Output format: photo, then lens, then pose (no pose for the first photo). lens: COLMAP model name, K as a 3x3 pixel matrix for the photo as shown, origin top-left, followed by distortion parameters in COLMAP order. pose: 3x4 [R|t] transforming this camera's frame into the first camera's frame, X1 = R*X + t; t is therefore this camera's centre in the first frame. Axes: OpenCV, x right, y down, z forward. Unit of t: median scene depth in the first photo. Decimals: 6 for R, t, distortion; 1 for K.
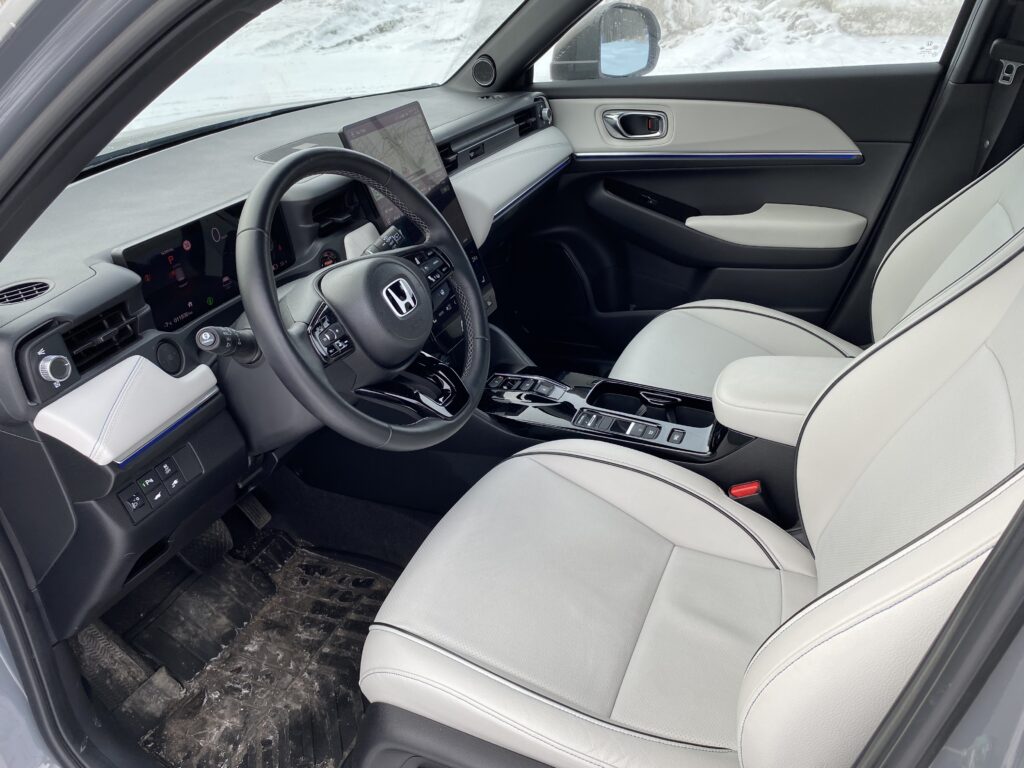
lens RADIAL K [[800.6, 0, 512.0], [0, 800.6, 384.0], [0, 0, 1]] dist [0.066652, -0.158520]
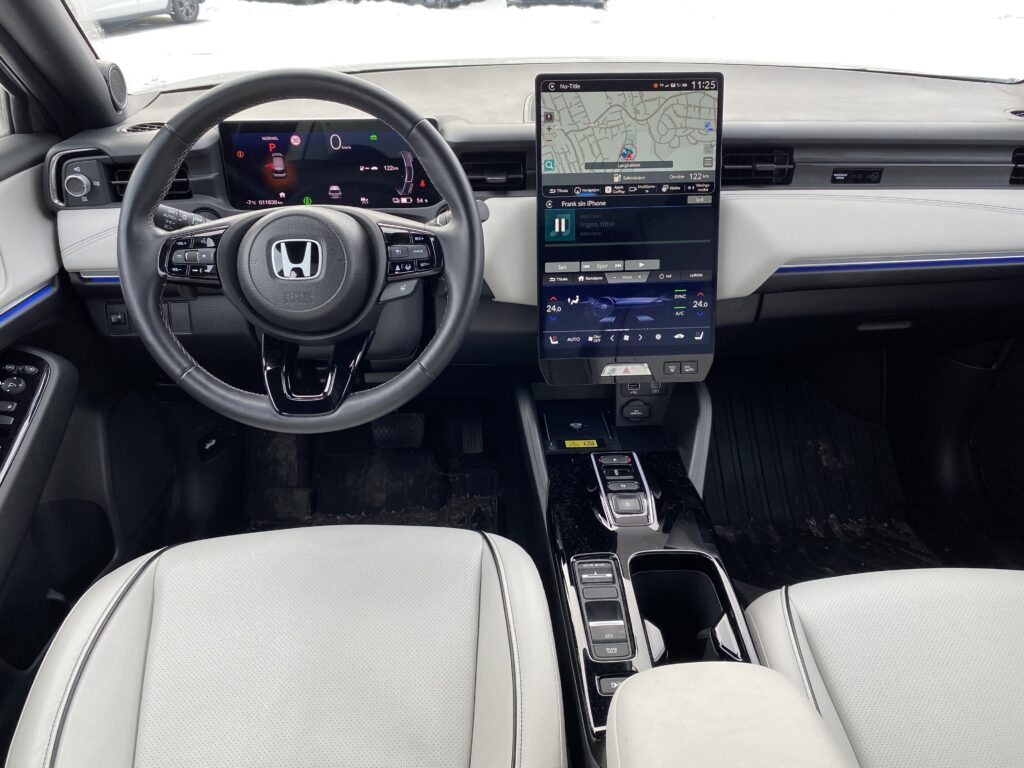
lens RADIAL K [[772.7, 0, 512.0], [0, 772.7, 384.0], [0, 0, 1]] dist [0.129891, -0.406675]
pose [[0.447585, 0.499635, -0.741642, 0.470460], [-0.446019, 0.843560, 0.299121, -0.253057], [0.775071, 0.196904, 0.600412, 0.516998]]
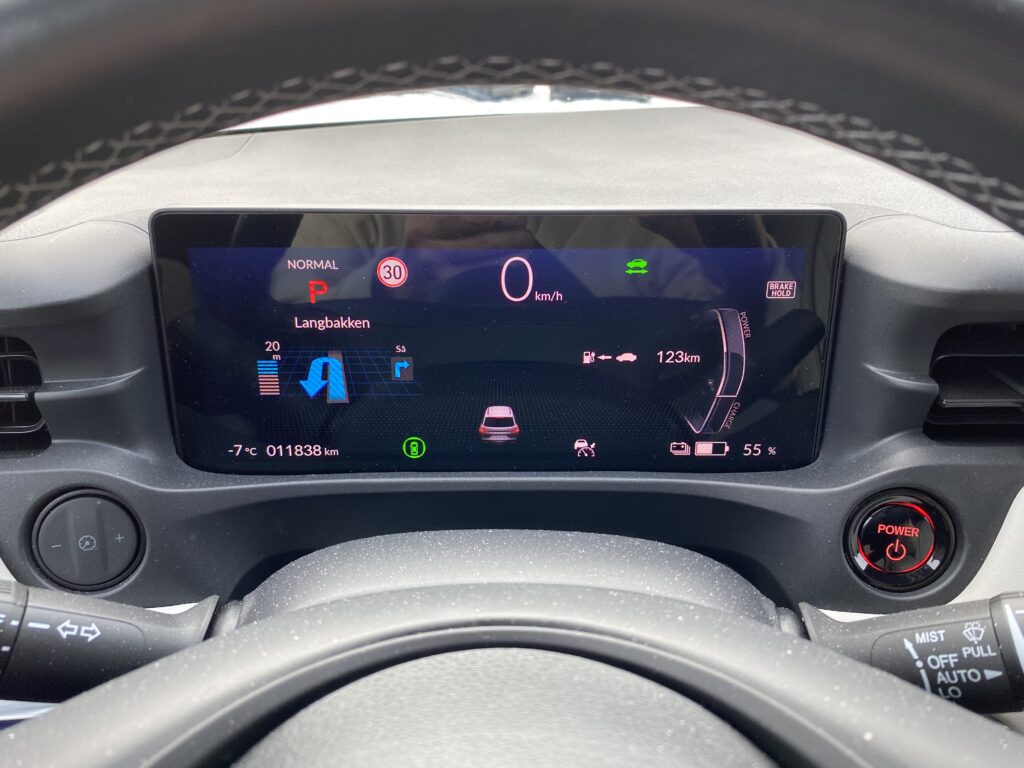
lens RADIAL K [[772.7, 0, 512.0], [0, 772.7, 384.0], [0, 0, 1]] dist [0.129891, -0.406675]
pose [[0.421037, 0.426189, -0.800681, -0.086336], [-0.458944, 0.861500, 0.217227, -0.170697], [0.782367, 0.276007, 0.558321, 0.668614]]
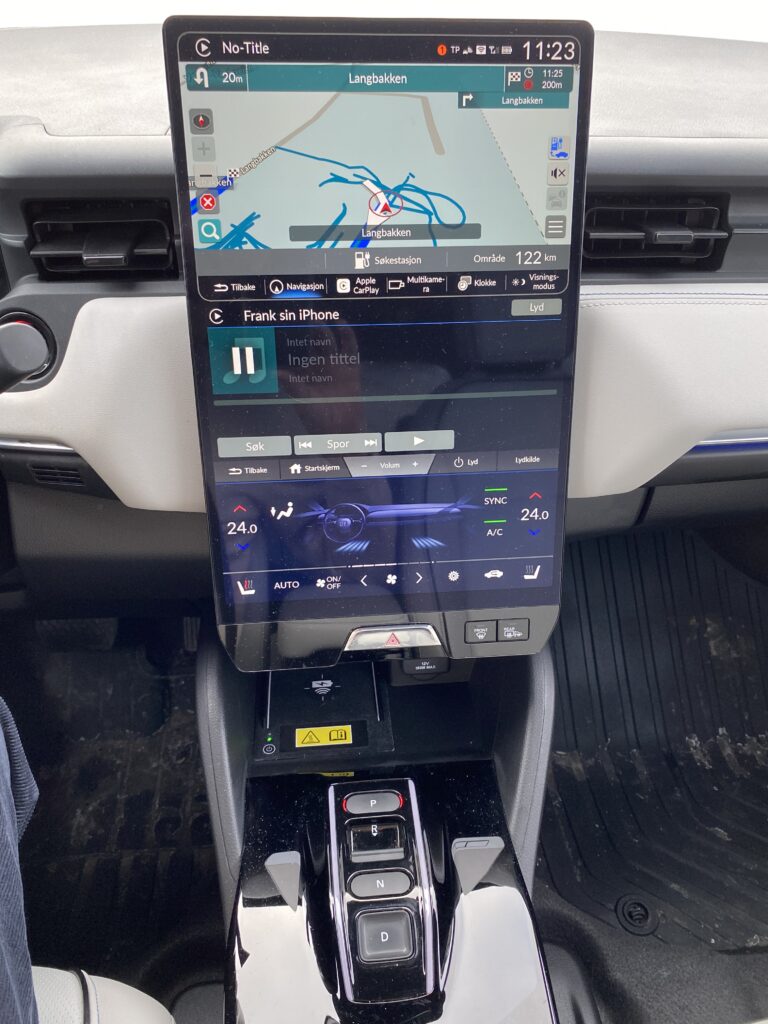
lens RADIAL K [[800.6, 0, 401.6], [0, 800.6, 518.8], [0, 0, 1]] dist [0.066652, -0.158520]
pose [[0.492662, 0.585541, -0.643759, 0.173546], [-0.460483, 0.803121, 0.378089, -0.291723], [0.738403, 0.110170, 0.665299, 0.788433]]
